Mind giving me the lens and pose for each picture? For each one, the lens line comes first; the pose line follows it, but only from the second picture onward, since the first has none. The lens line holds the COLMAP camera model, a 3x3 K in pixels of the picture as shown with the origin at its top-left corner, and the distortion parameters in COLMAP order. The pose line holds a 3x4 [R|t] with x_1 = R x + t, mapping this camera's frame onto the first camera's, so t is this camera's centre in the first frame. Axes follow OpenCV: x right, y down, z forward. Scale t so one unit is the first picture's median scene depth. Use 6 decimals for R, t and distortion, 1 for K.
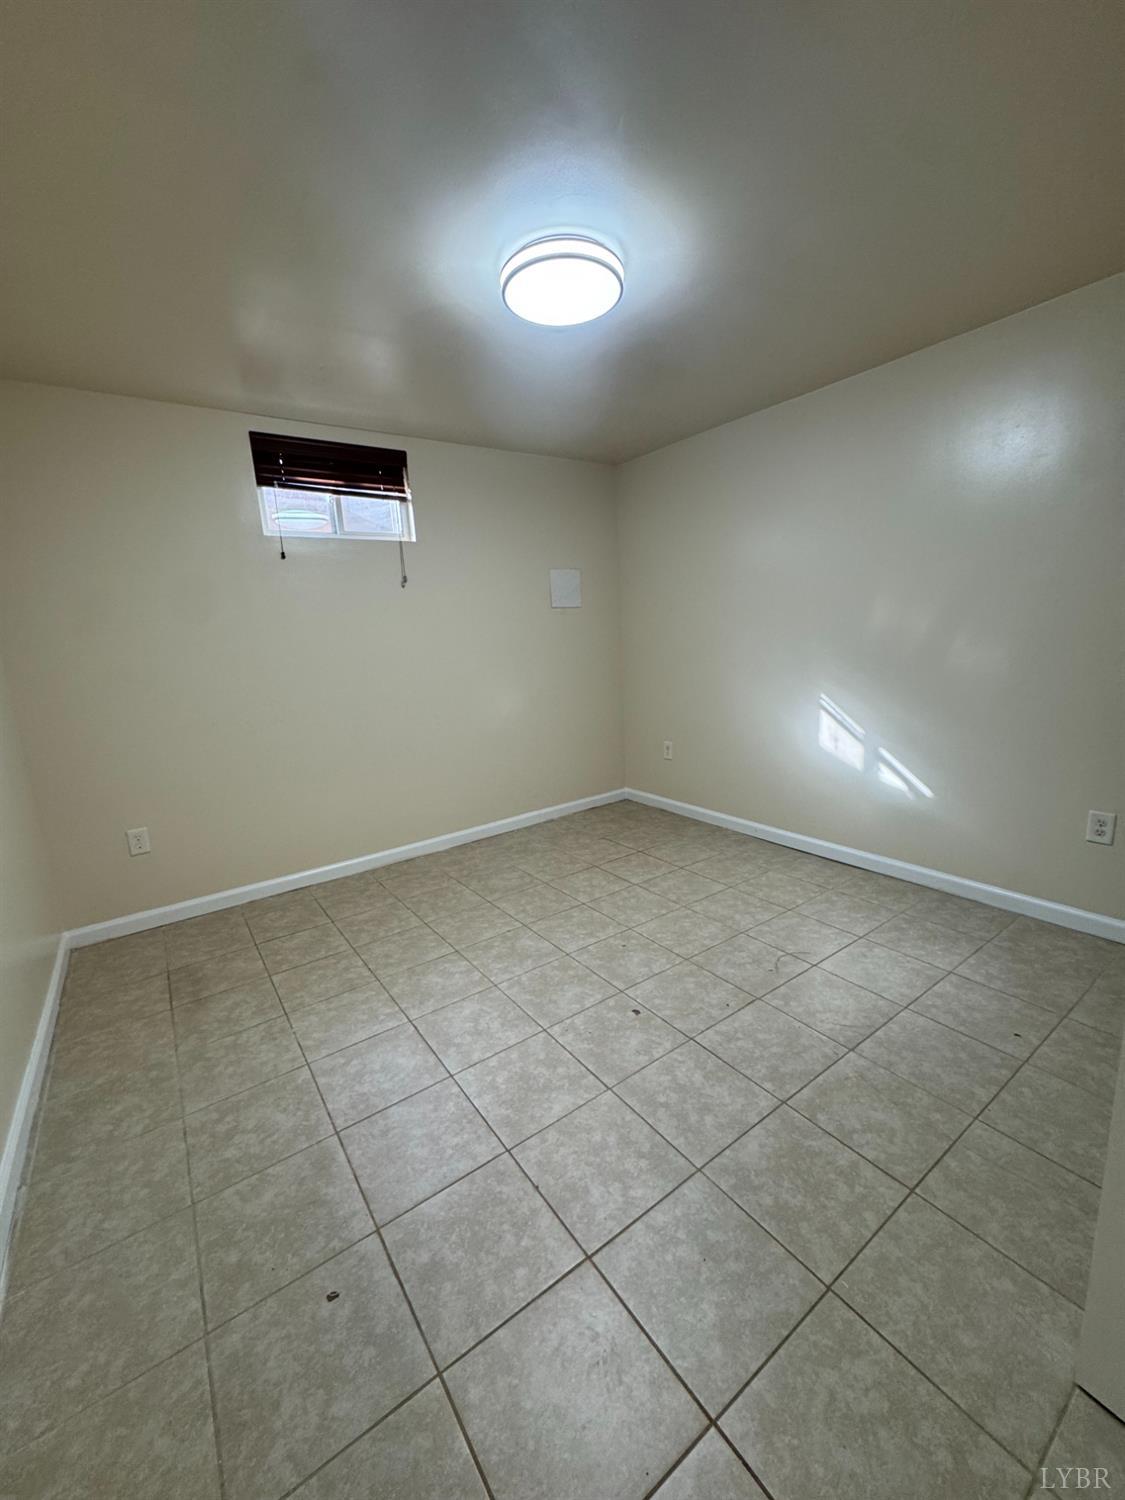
lens RADIAL K [[599.3, 0, 564.9], [0, 599.3, 754.8], [0, 0, 1]] dist [-0.006299, 0.000689]
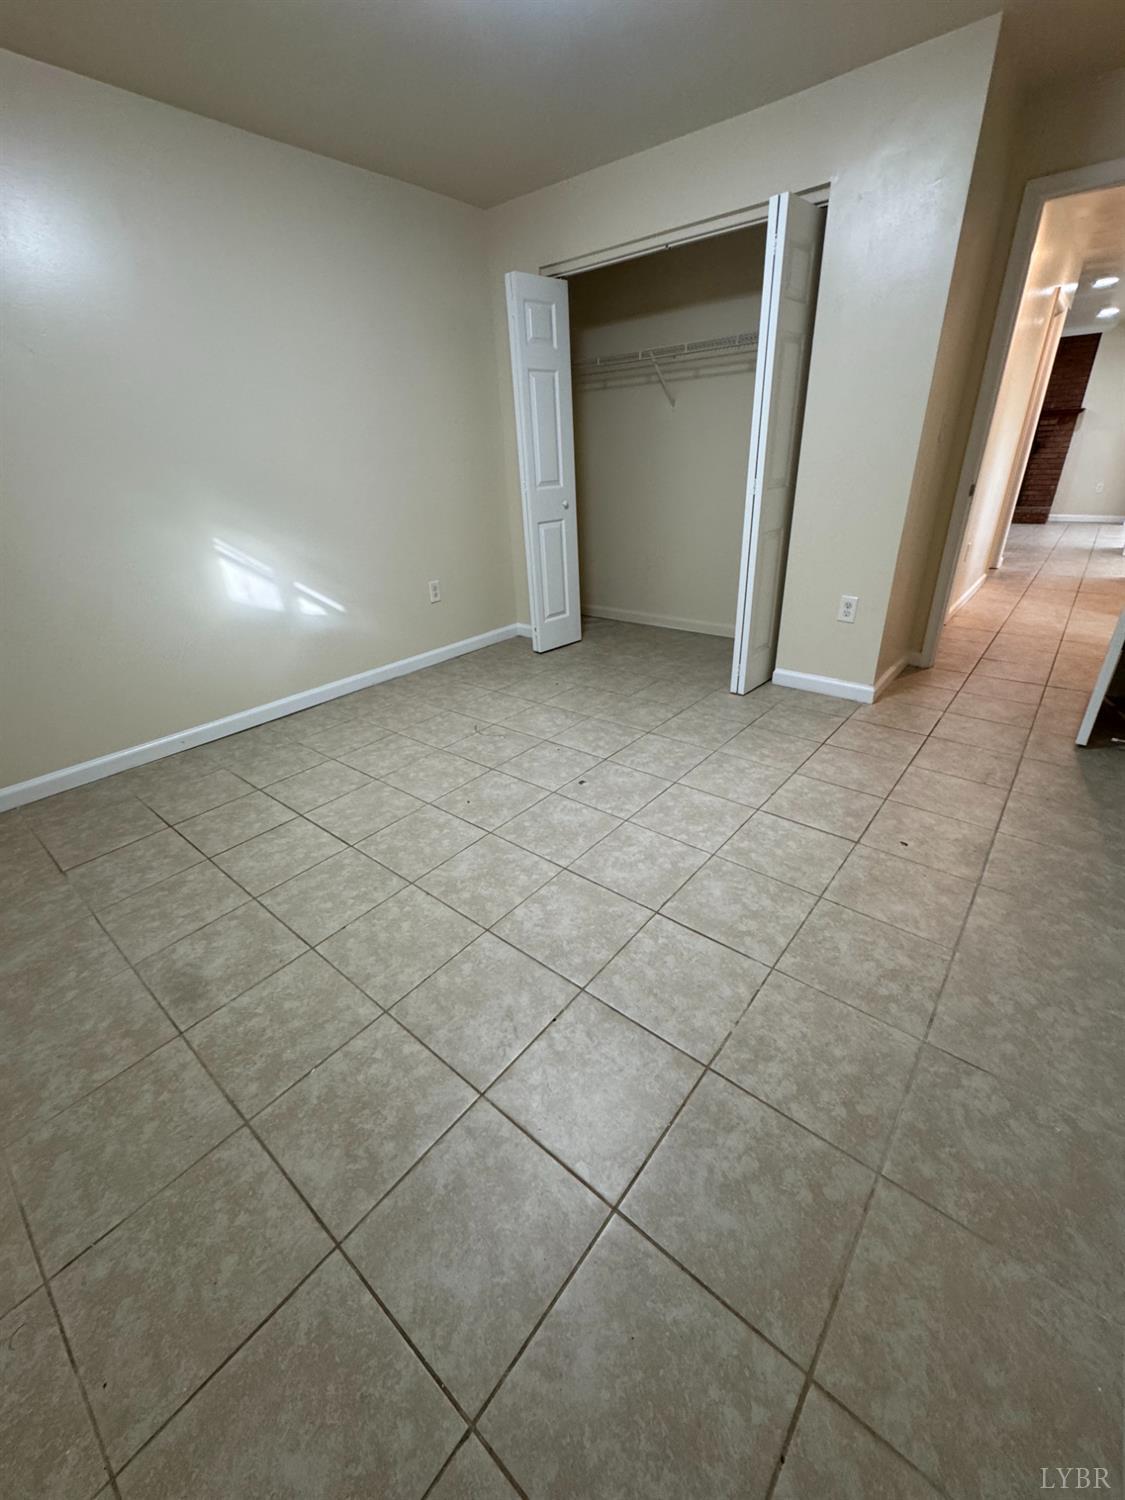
lens RADIAL K [[599.3, 0, 572.3], [0, 599.3, 745.6], [0, 0, 1]] dist [-0.006299, 0.000689]
pose [[-0.255349, -0.367099, 0.894447, -0.721886], [0.249481, 0.868770, 0.427783, -0.104318], [-0.934107, 0.332381, -0.130255, 0.942067]]
